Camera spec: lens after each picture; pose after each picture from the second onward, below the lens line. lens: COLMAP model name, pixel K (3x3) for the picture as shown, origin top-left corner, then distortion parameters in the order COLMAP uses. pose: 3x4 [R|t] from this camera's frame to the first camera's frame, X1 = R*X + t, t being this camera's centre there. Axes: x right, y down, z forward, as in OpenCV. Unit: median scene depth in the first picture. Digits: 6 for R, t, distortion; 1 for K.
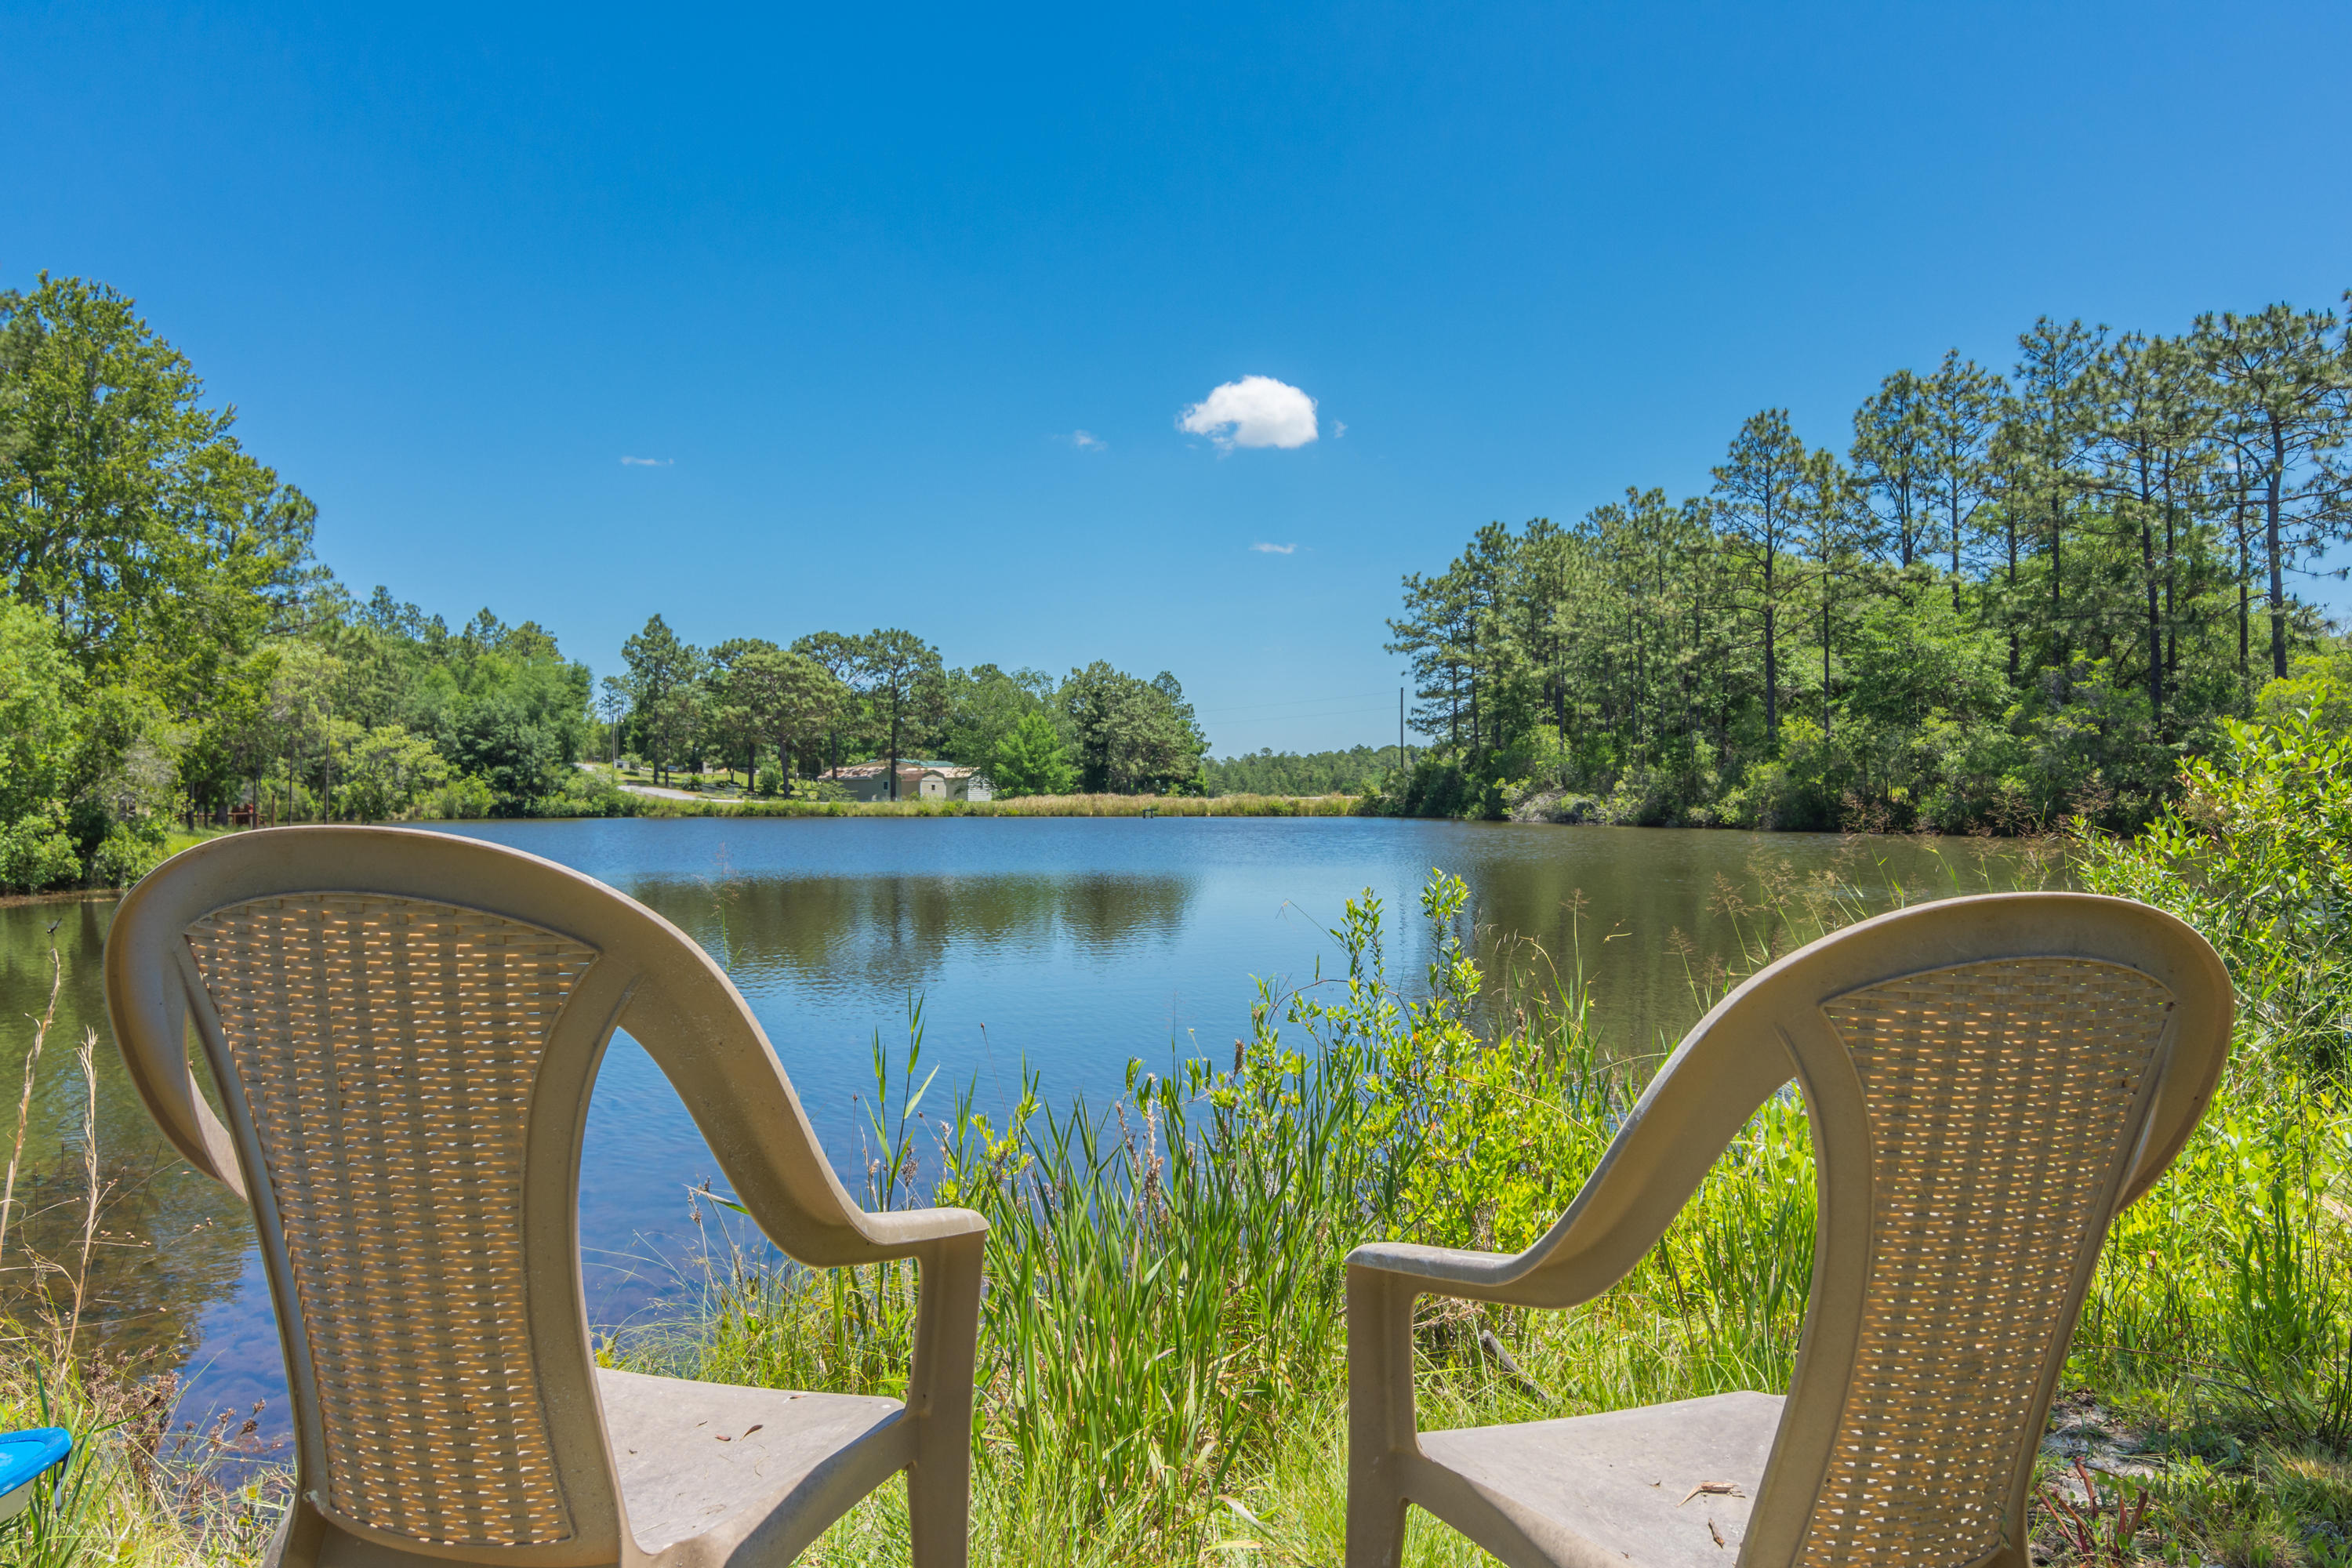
lens RADIAL K [[1695.5, 0, 1208.0], [0, 1695.5, 803.2], [0, 0, 1]] dist [-0.002390, 0.005359]
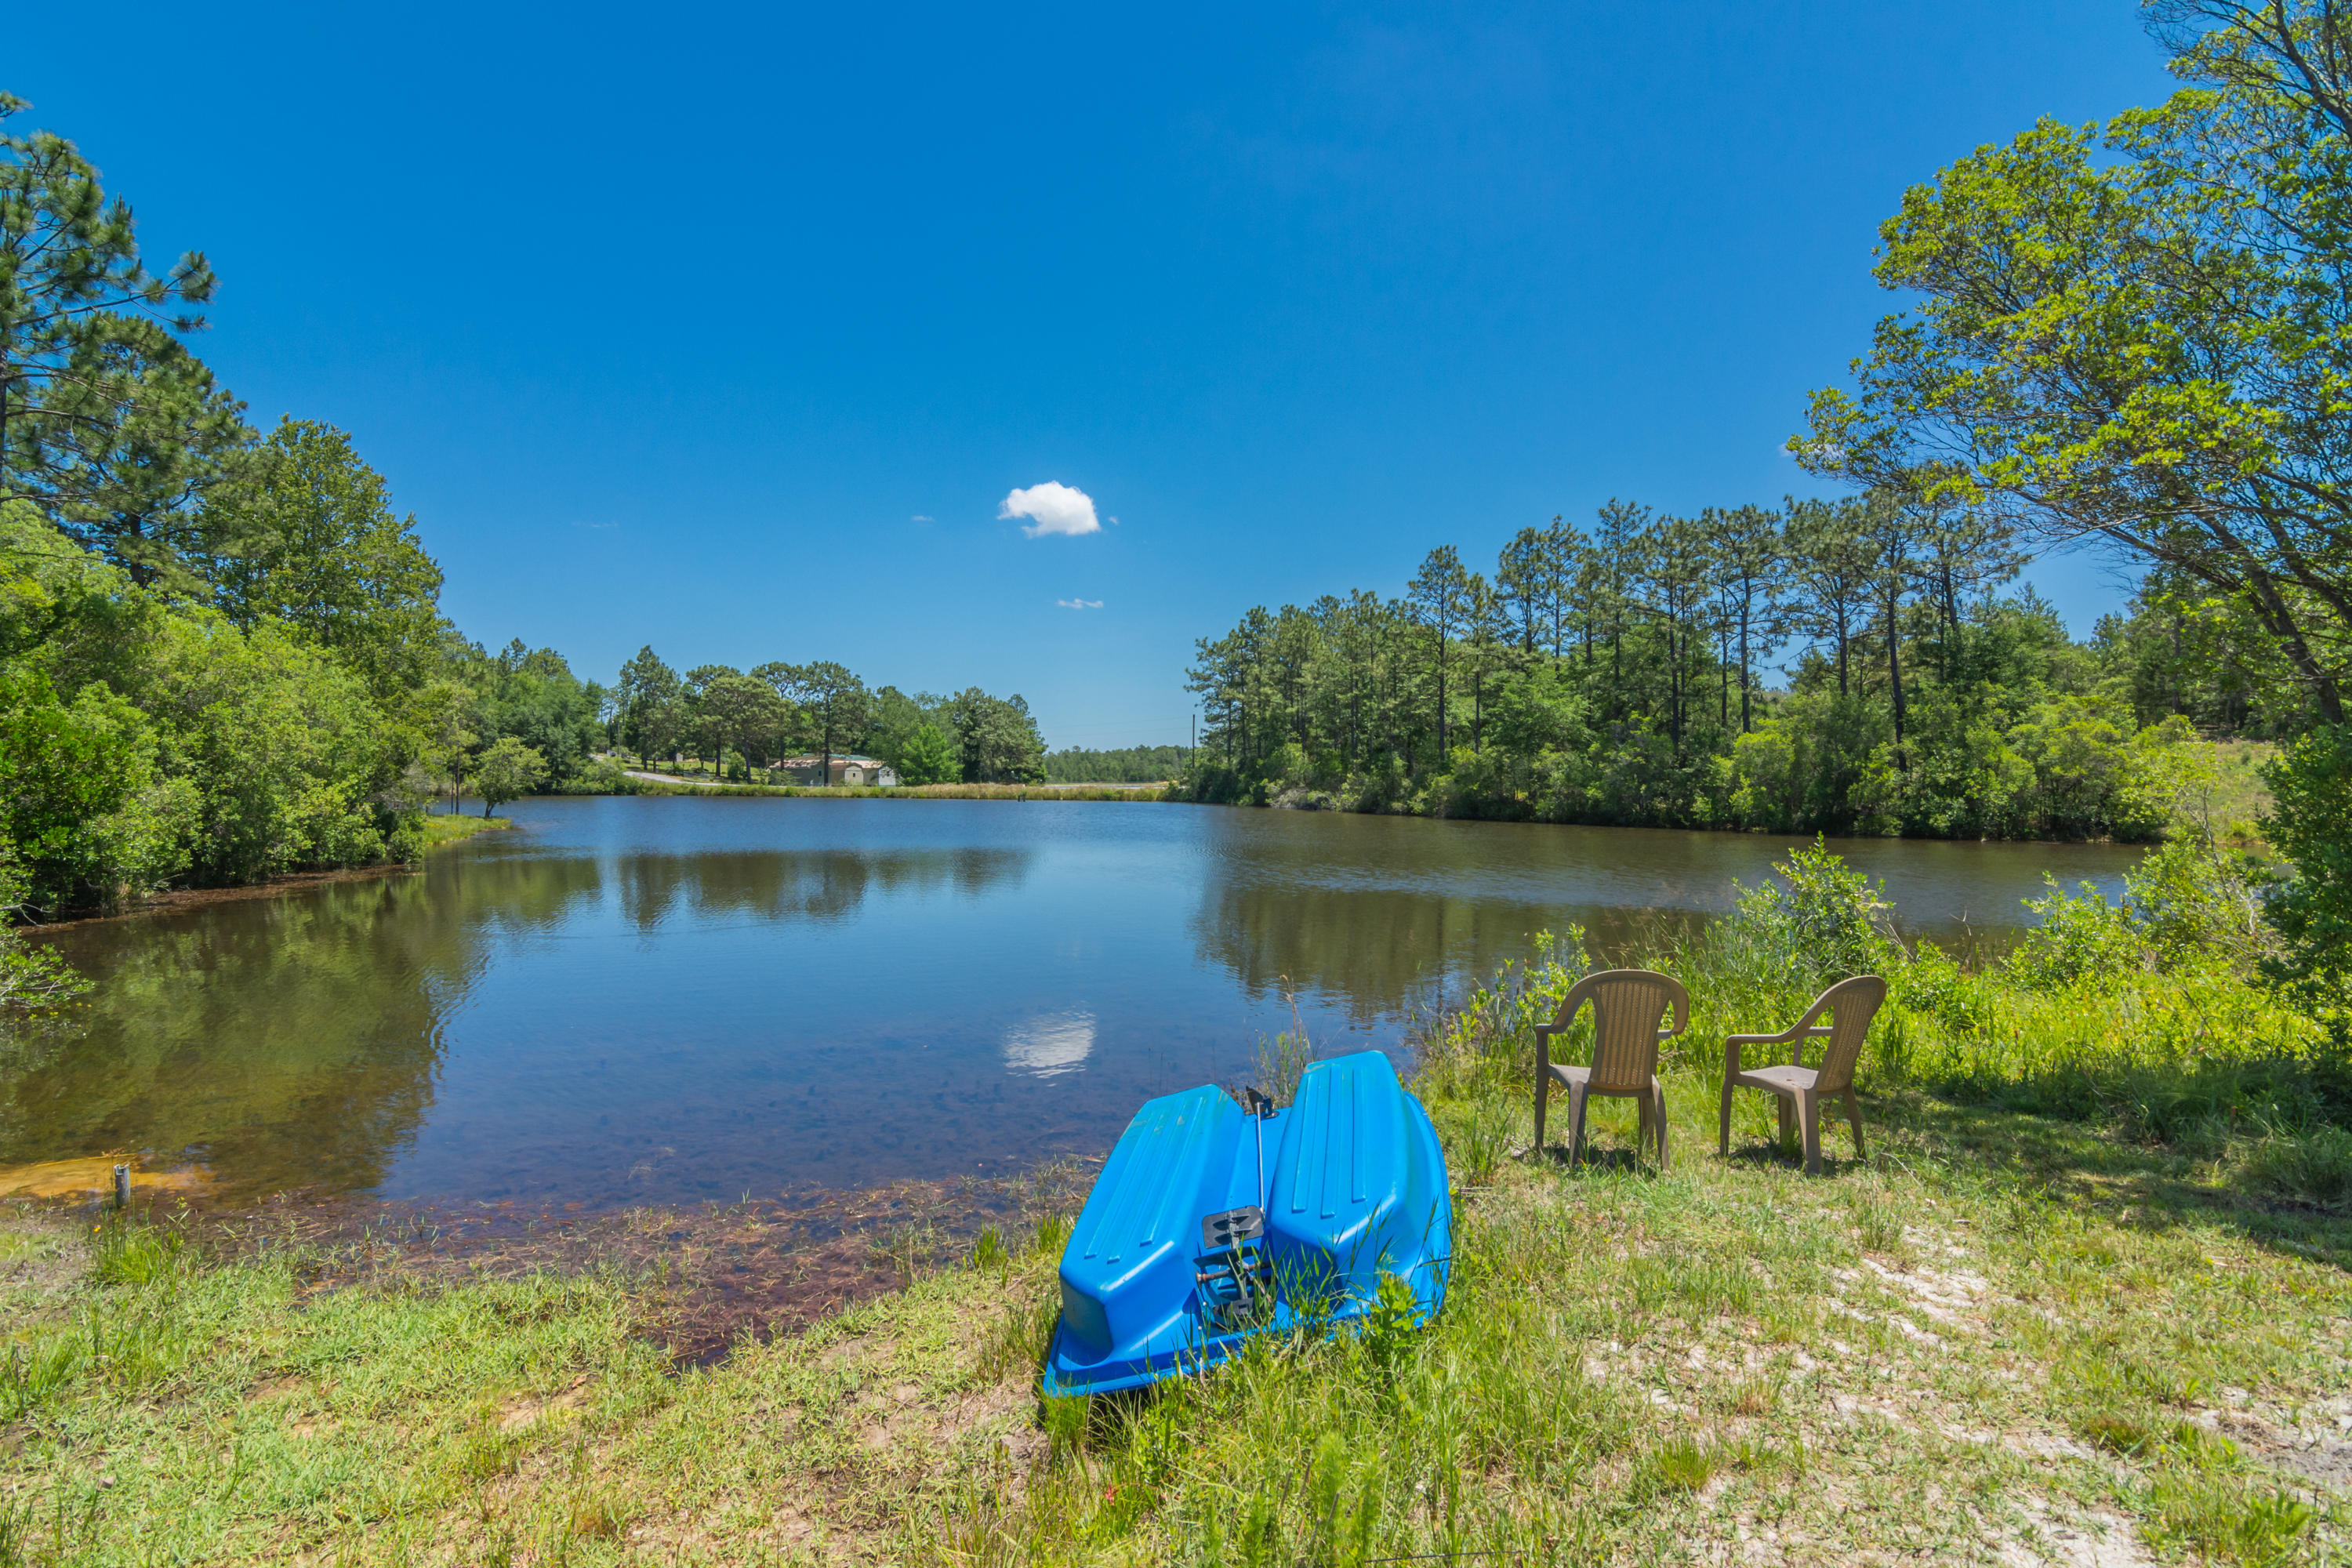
lens RADIAL K [[1316.4, 0, 1146.8], [0, 1316.4, 779.1], [0, 0, 1]] dist [-0.000869, 0.000009]
pose [[0.986380, 0.011386, 0.164087, -0.118768], [-0.013788, 0.999814, 0.013506, -0.027921], [-0.163903, -0.015584, 0.986353, -0.131527]]
